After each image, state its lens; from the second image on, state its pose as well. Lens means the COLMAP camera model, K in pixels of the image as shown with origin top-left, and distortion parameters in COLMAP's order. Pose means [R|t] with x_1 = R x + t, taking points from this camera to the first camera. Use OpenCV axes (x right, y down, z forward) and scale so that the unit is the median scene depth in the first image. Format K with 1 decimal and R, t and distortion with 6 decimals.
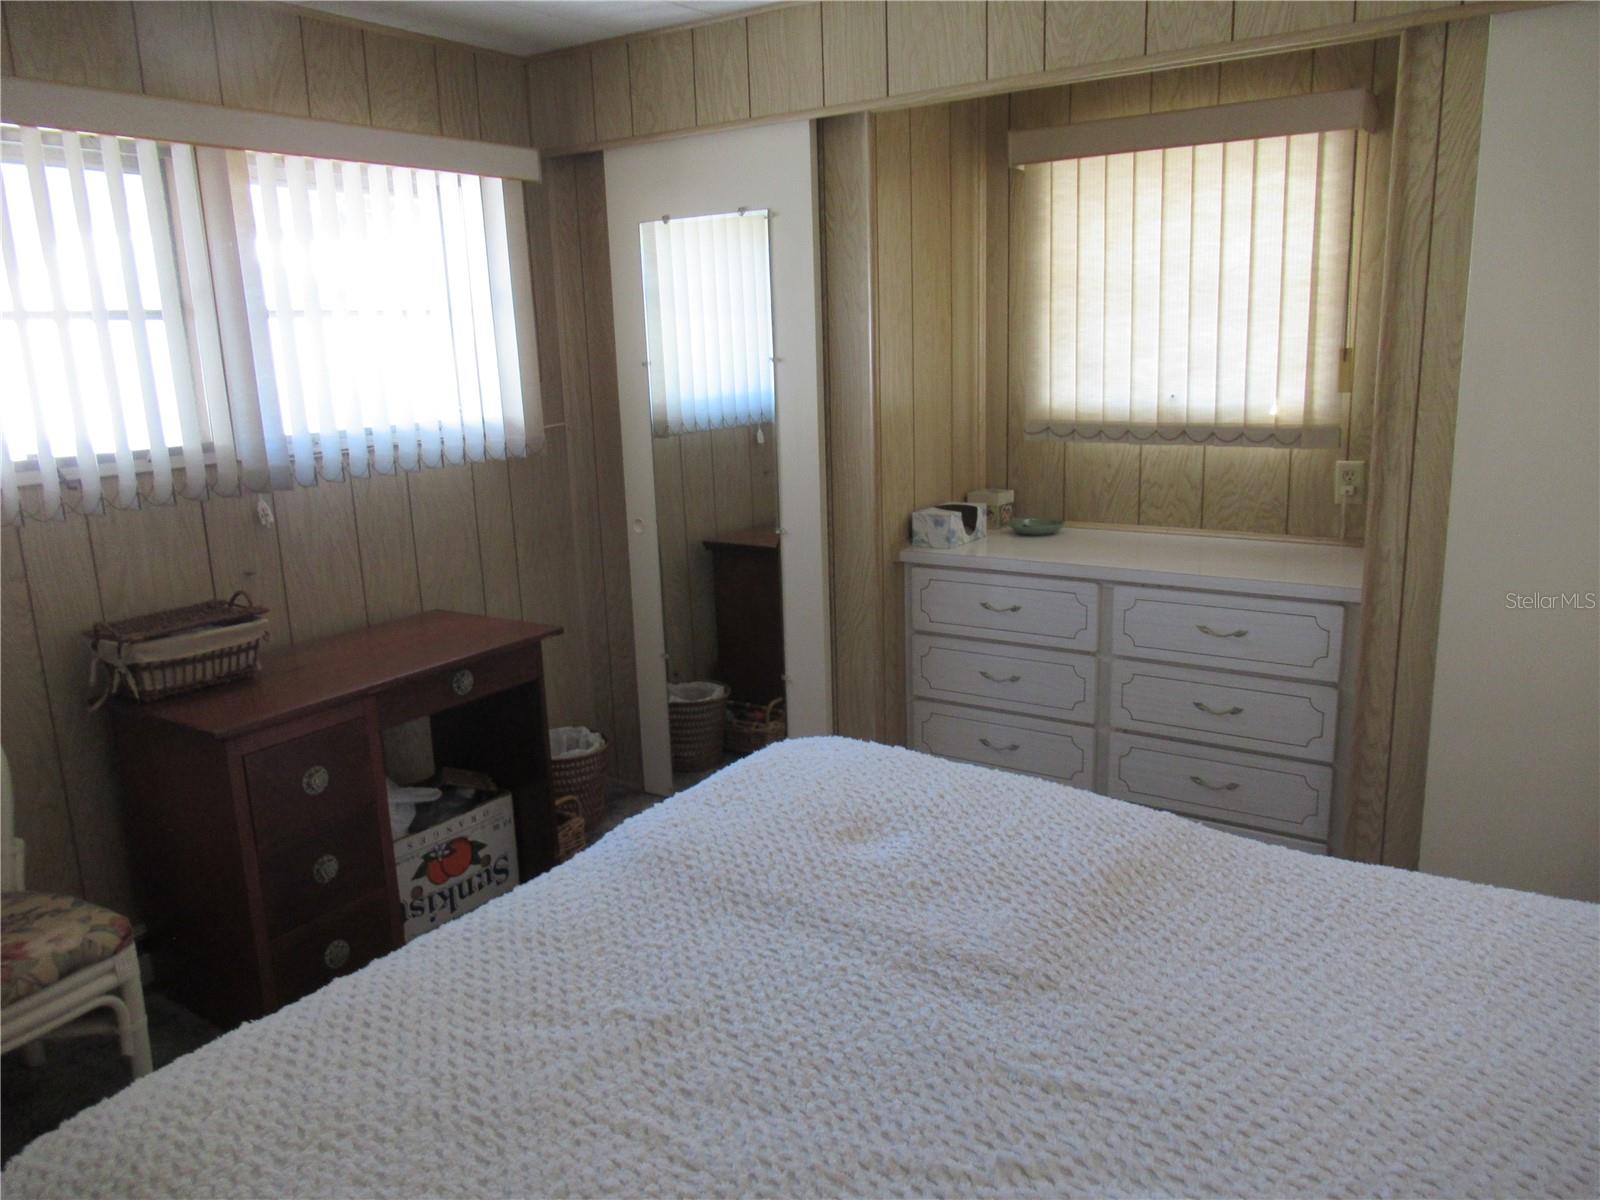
lens RADIAL K [[1195.4, 0, 792.6], [0, 1195.4, 601.3], [0, 0, 1]] dist [-0.007989, 0.005497]
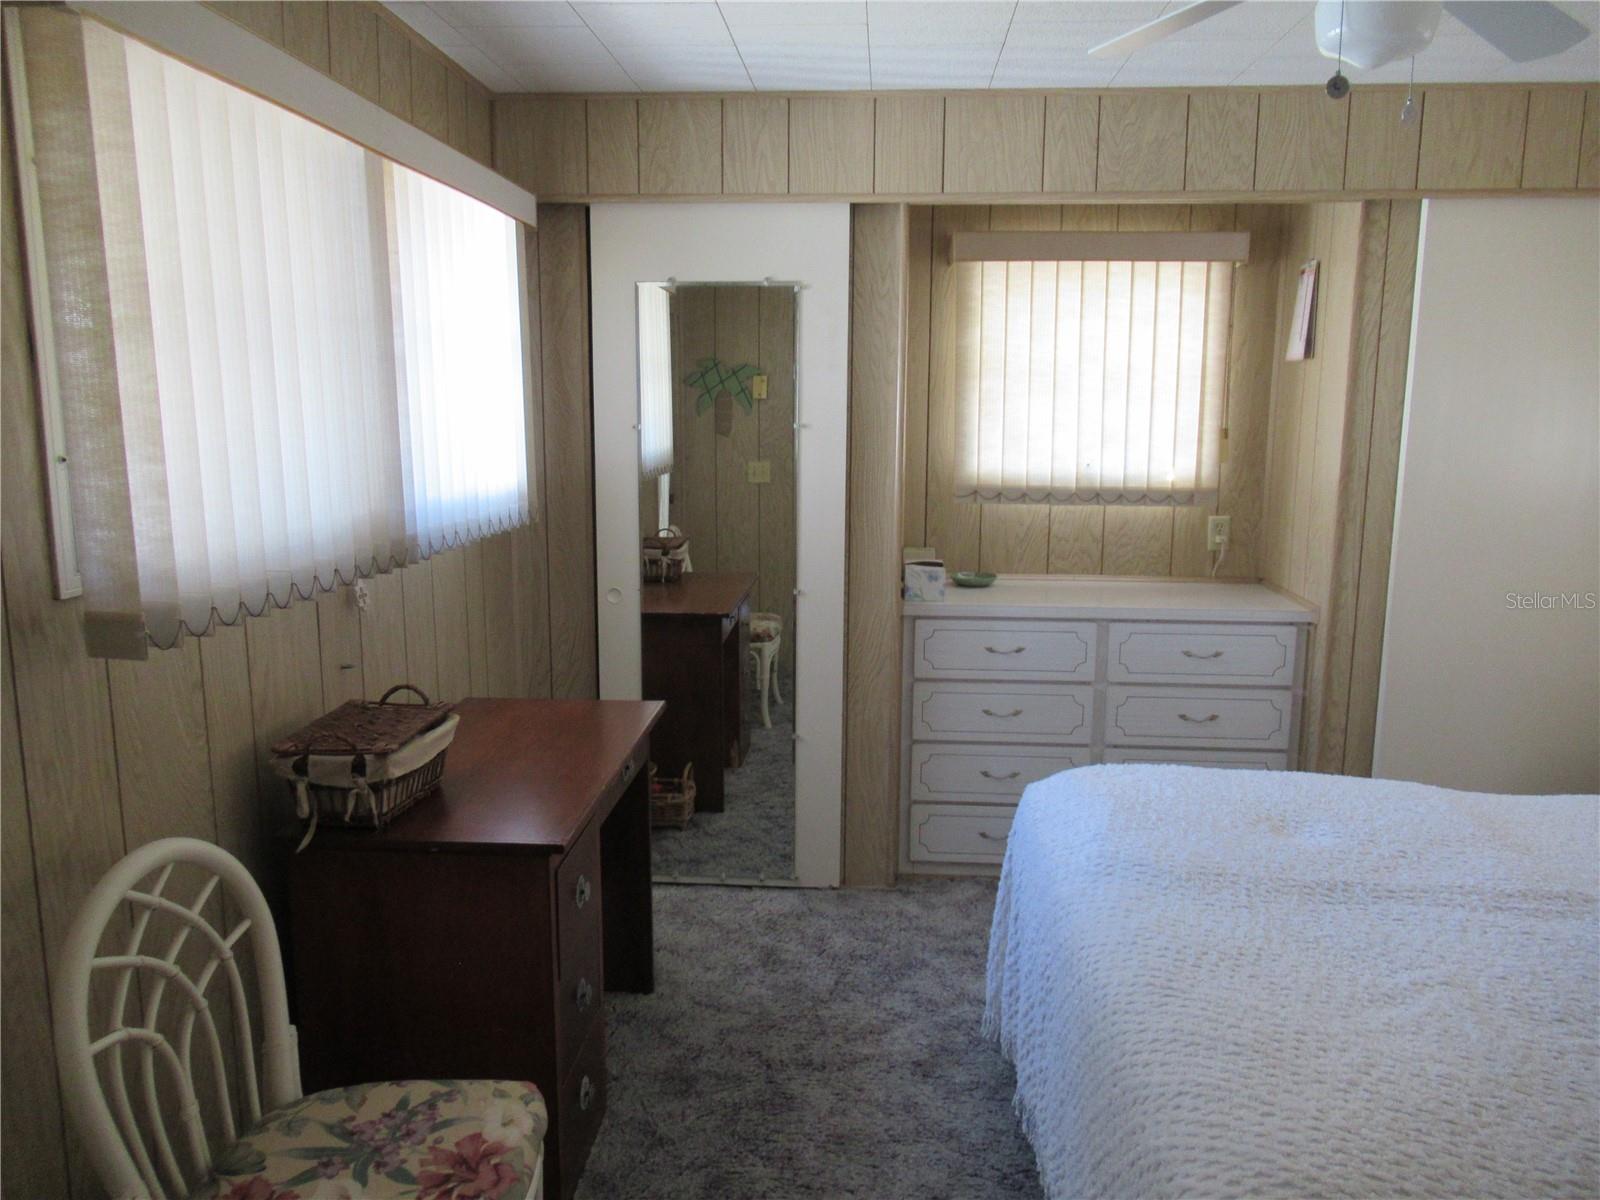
lens RADIAL K [[1195.4, 0, 797.5], [0, 1195.4, 600.7], [0, 0, 1]] dist [-0.007989, 0.005497]
pose [[0.863921, -0.046546, 0.501472, -0.571114], [0.077248, 0.996184, -0.040616, -0.010772], [-0.497668, 0.073827, 0.864220, 0.129085]]
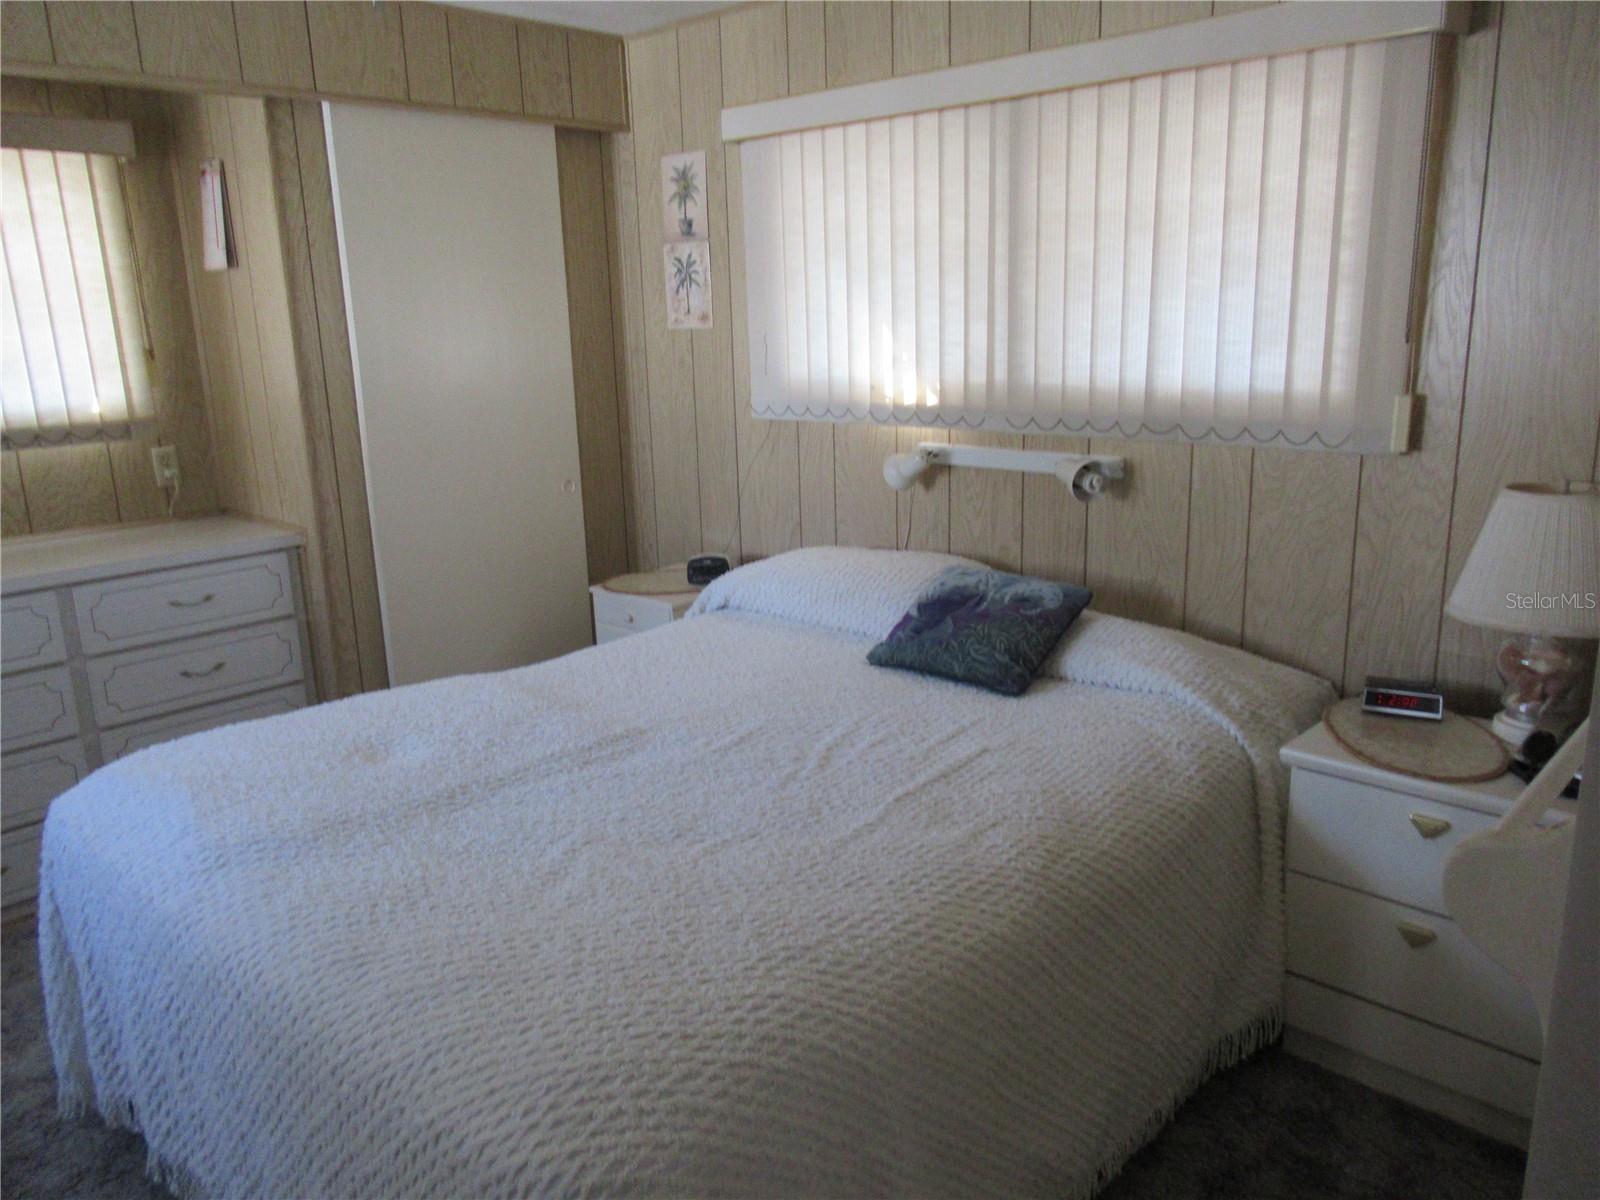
lens RADIAL K [[1195.4, 0, 802.1], [0, 1195.4, 601.6], [0, 0, 1]] dist [-0.007989, 0.005497]
pose [[0.150008, -0.210858, 0.965938, -0.581318], [0.239734, 0.955594, 0.171370, -0.025889], [-0.959179, 0.205861, 0.193897, 0.222976]]
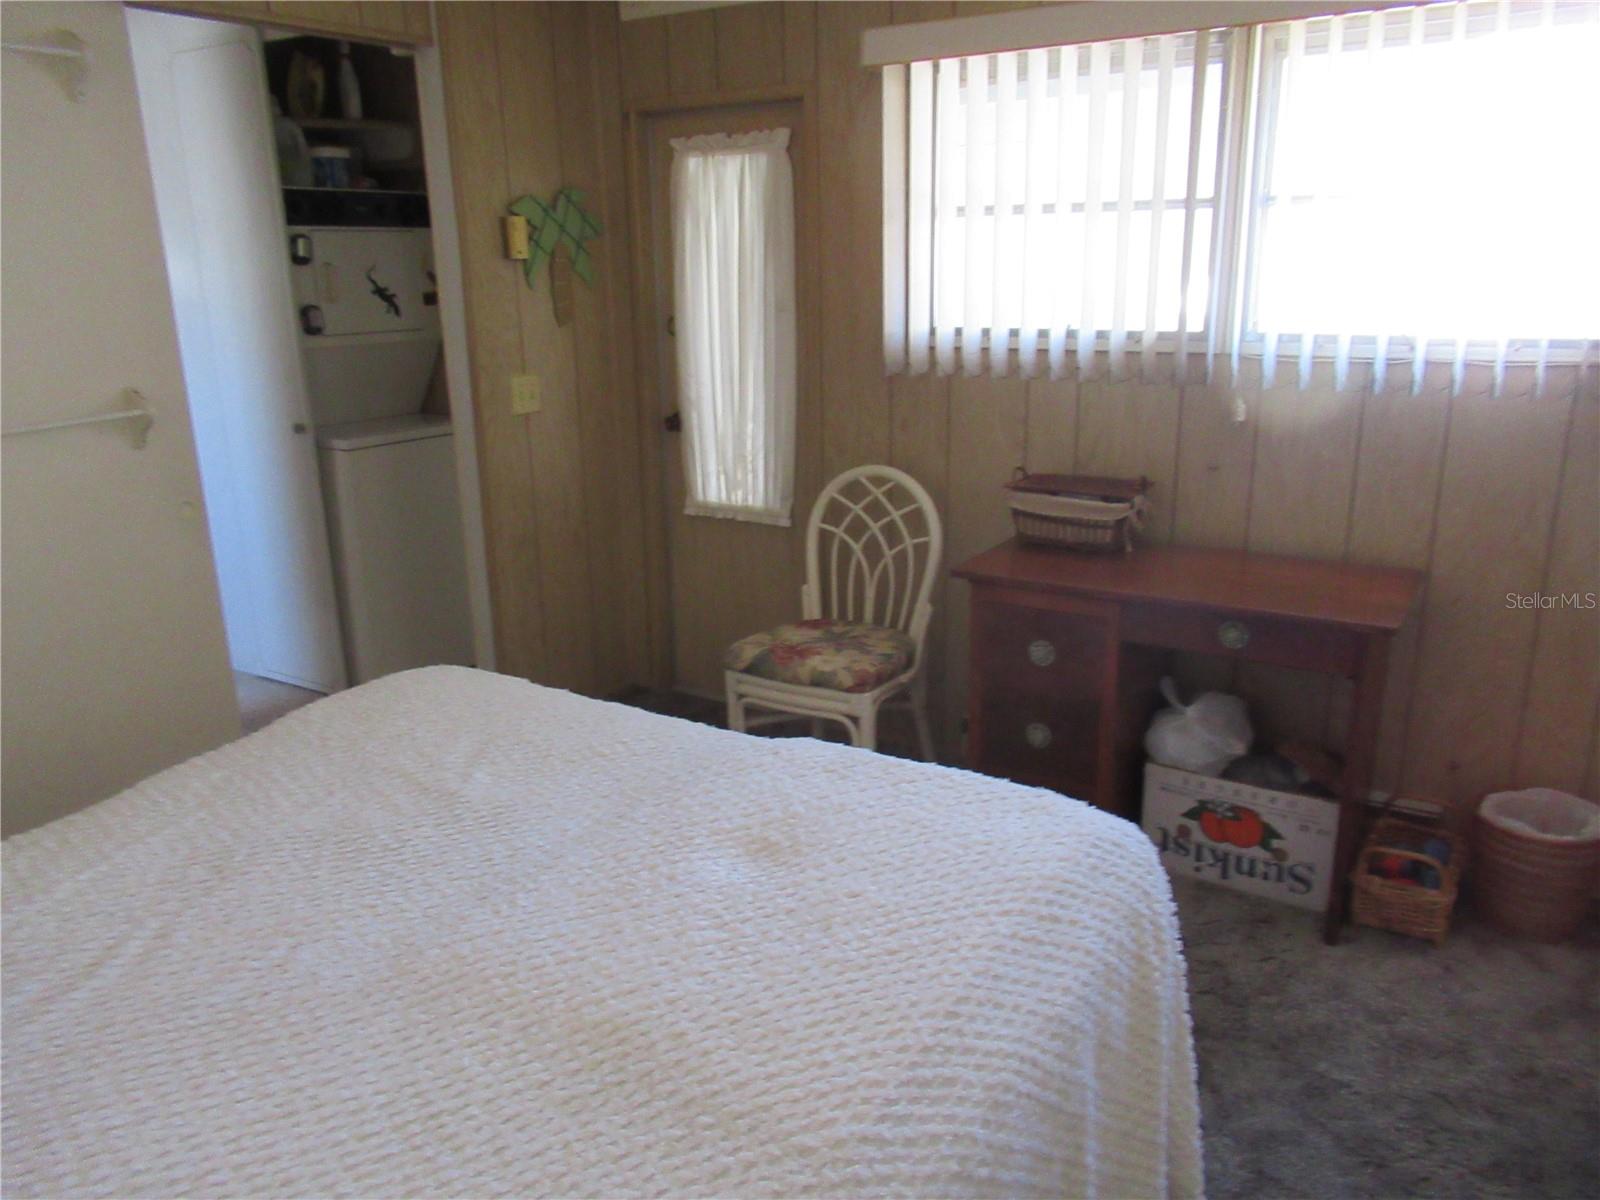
lens RADIAL K [[1195.4, 0, 785.2], [0, 1195.4, 602.5], [0, 0, 1]] dist [-0.007989, 0.005497]
pose [[0.018484, 0.313739, -0.949329, 0.501393], [-0.192804, 0.932789, 0.304519, -0.146332], [0.981063, 0.177406, 0.077731, 0.564732]]
